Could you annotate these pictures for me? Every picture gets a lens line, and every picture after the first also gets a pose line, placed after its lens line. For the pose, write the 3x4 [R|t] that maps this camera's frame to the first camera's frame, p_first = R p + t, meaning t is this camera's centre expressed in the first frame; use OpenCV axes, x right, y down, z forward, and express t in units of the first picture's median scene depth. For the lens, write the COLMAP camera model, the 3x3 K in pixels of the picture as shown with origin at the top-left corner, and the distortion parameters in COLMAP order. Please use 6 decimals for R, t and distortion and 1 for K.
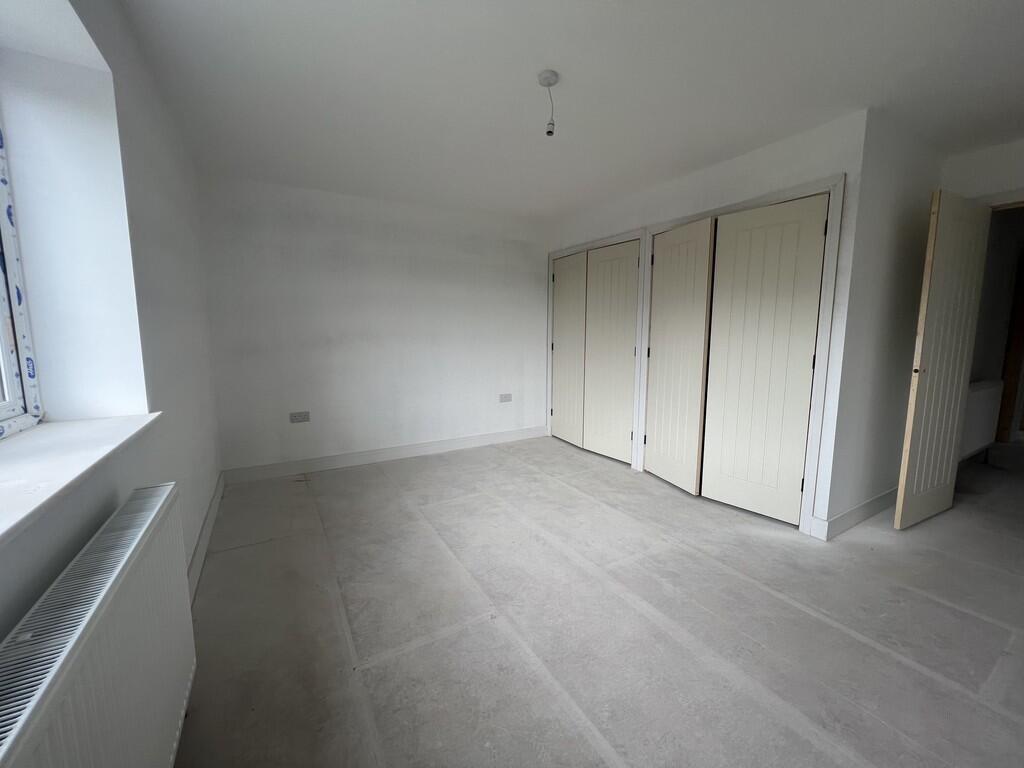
lens RADIAL K [[411.0, 0, 507.6], [0, 411.0, 377.5], [0, 0, 1]] dist [-0.002187, 0.000009]
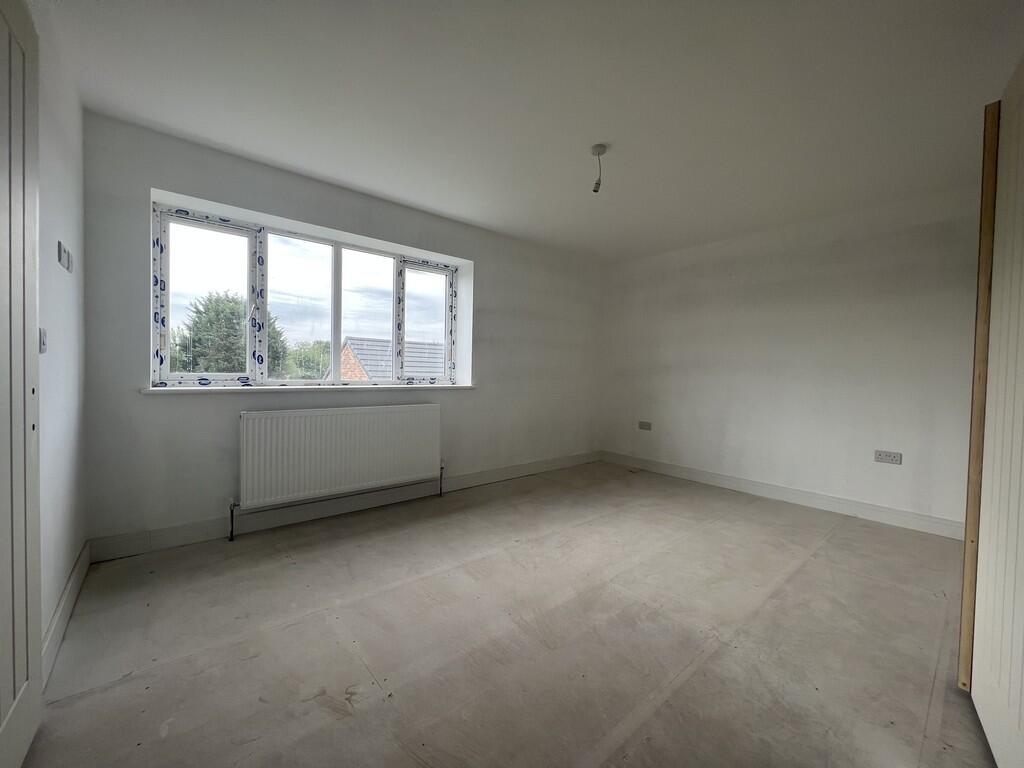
lens RADIAL K [[411.0, 0, 512.7], [0, 411.0, 377.8], [0, 0, 1]] dist [-0.002187, 0.000009]
pose [[0.184164, 0.021699, -0.982656, 0.804582], [-0.130448, 0.991452, -0.002555, 0.002342], [0.974201, 0.128656, 0.185421, 0.361440]]
